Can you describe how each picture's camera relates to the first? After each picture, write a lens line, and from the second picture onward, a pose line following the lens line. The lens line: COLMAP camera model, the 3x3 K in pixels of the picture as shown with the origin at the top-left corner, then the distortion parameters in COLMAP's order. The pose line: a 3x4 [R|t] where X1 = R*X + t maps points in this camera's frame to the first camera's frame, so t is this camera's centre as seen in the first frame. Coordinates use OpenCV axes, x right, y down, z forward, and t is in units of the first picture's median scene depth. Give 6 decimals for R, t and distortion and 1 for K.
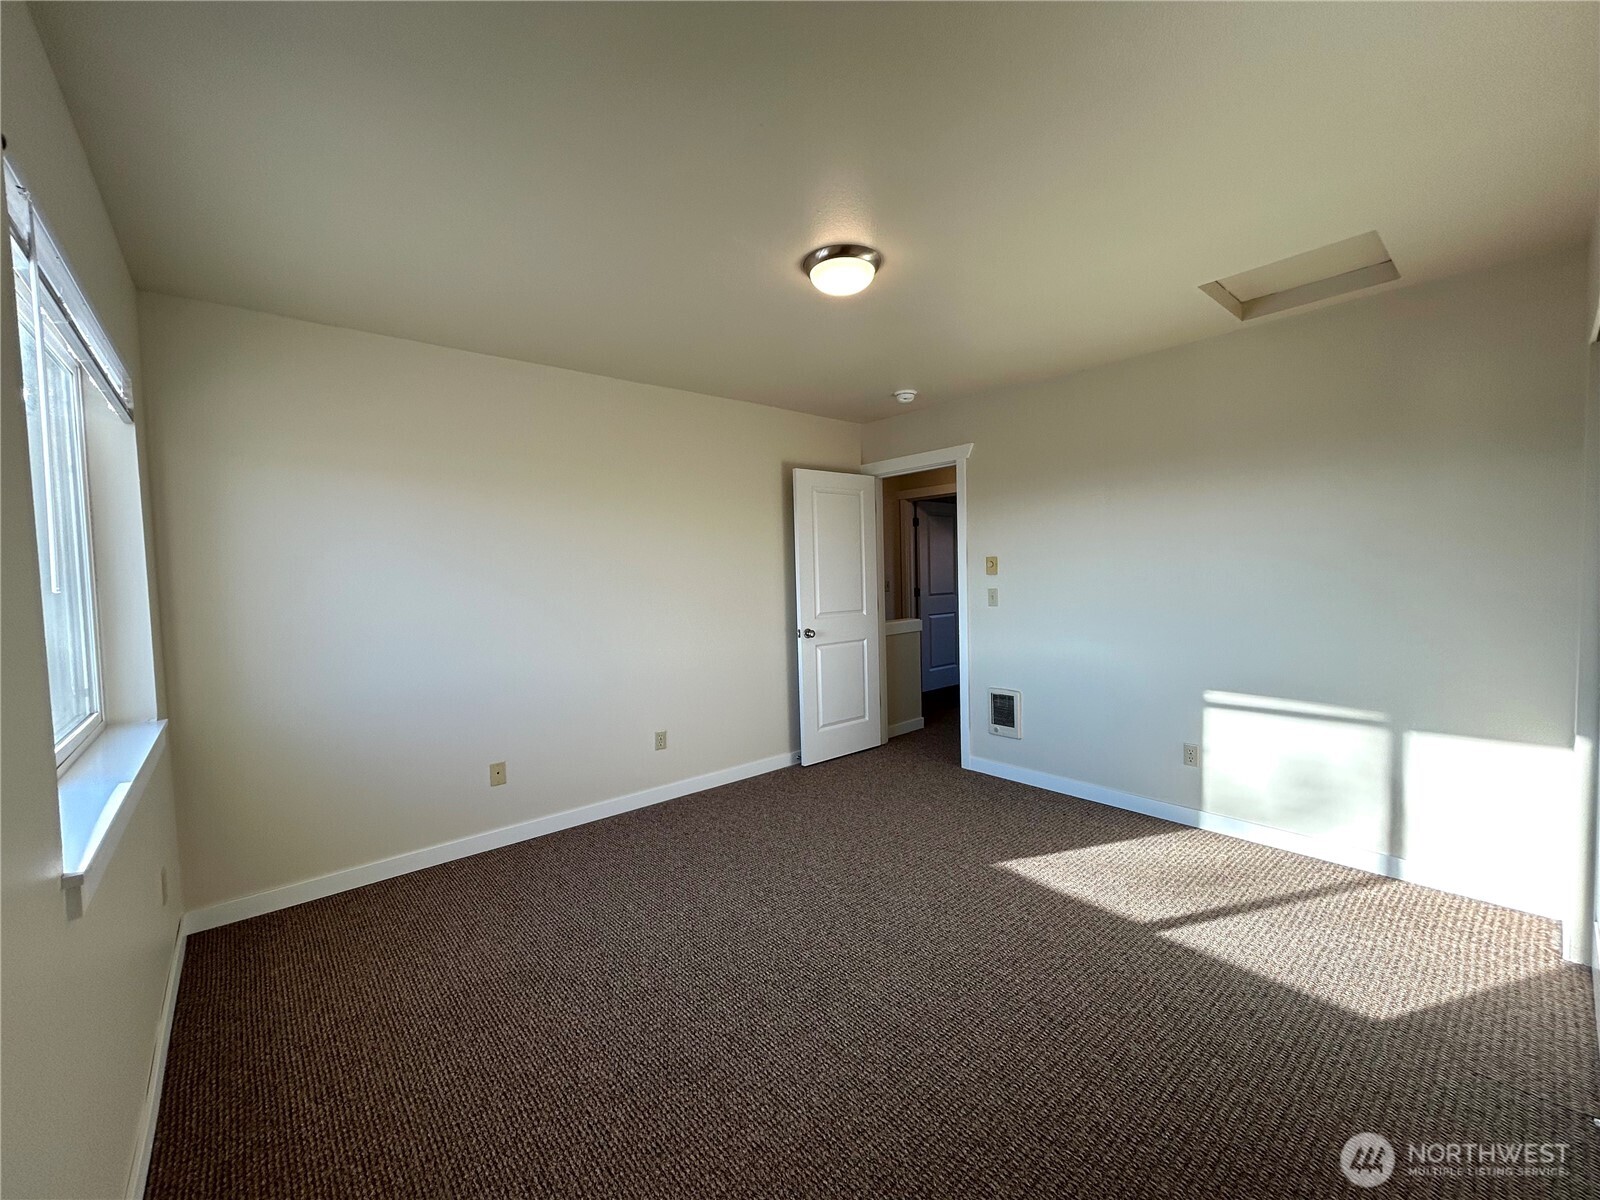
lens RADIAL K [[636.2, 0, 797.8], [0, 636.2, 608.6], [0, 0, 1]] dist [0.007882, 0.000570]
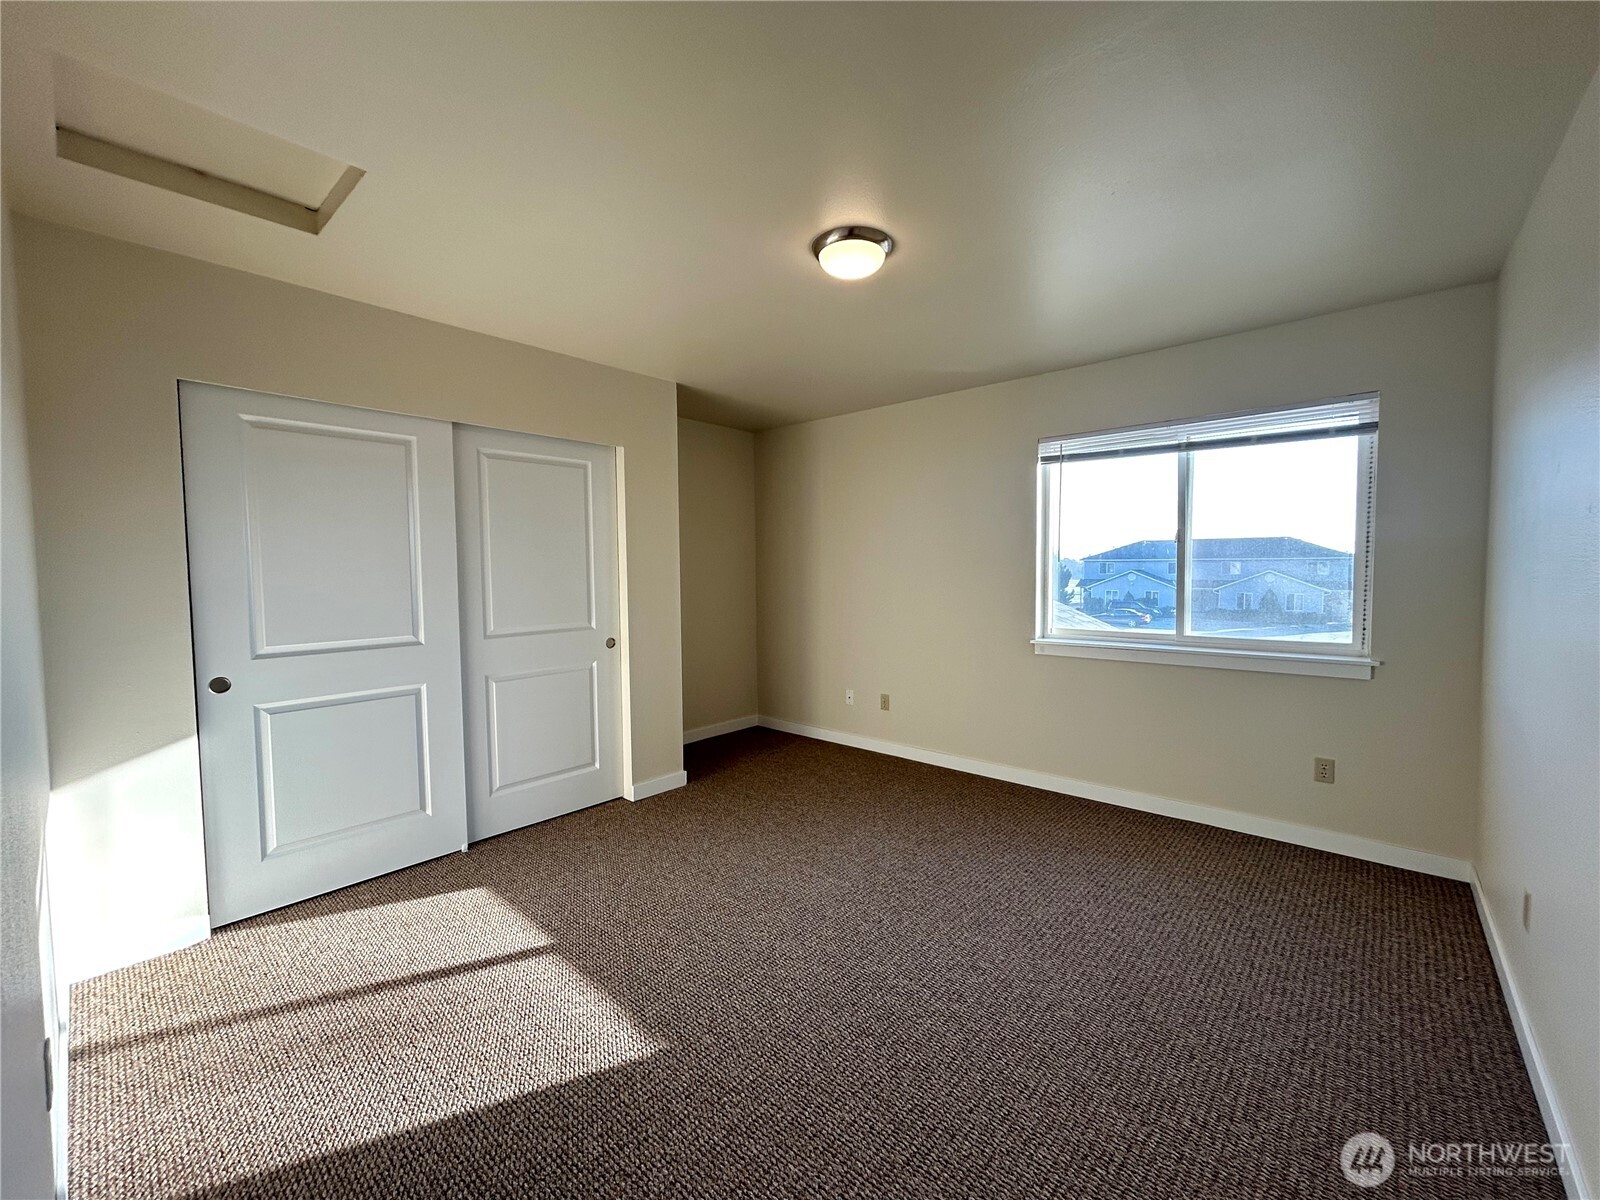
lens RADIAL K [[648.8, 0, 800.0], [0, 648.8, 600.0], [0, 0, 1]] dist [0.000222, -0.000048]
pose [[-0.988871, 0.041062, -0.142999, 0.254916], [0.024564, 0.993029, 0.115284, -0.097980], [0.146736, 0.110488, -0.982986, 1.645539]]
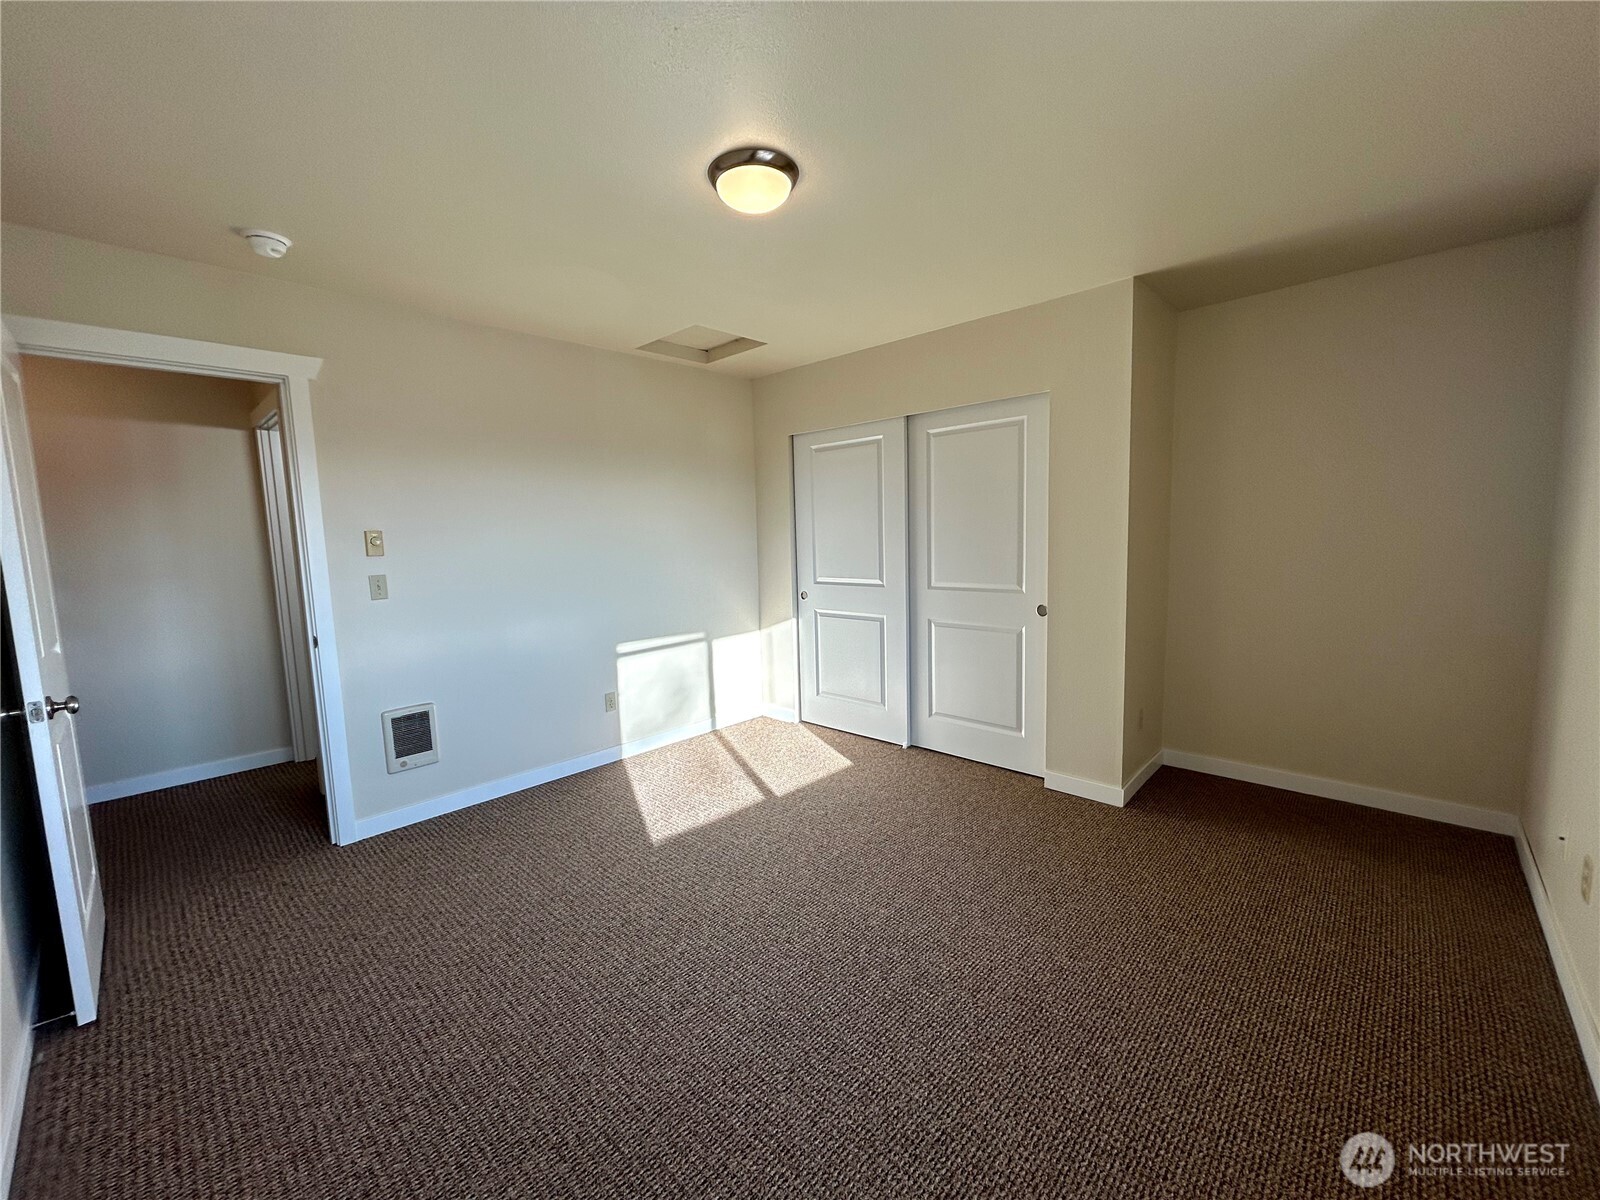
lens RADIAL K [[643.0, 0, 801.2], [0, 643.0, 603.3], [0, 0, 1]] dist [-0.001952, 0.000199]
pose [[-0.106385, -0.079249, 0.991162, -0.683358], [0.090268, 0.991933, 0.089000, -0.030273], [-0.990219, 0.098939, -0.098373, 0.872601]]
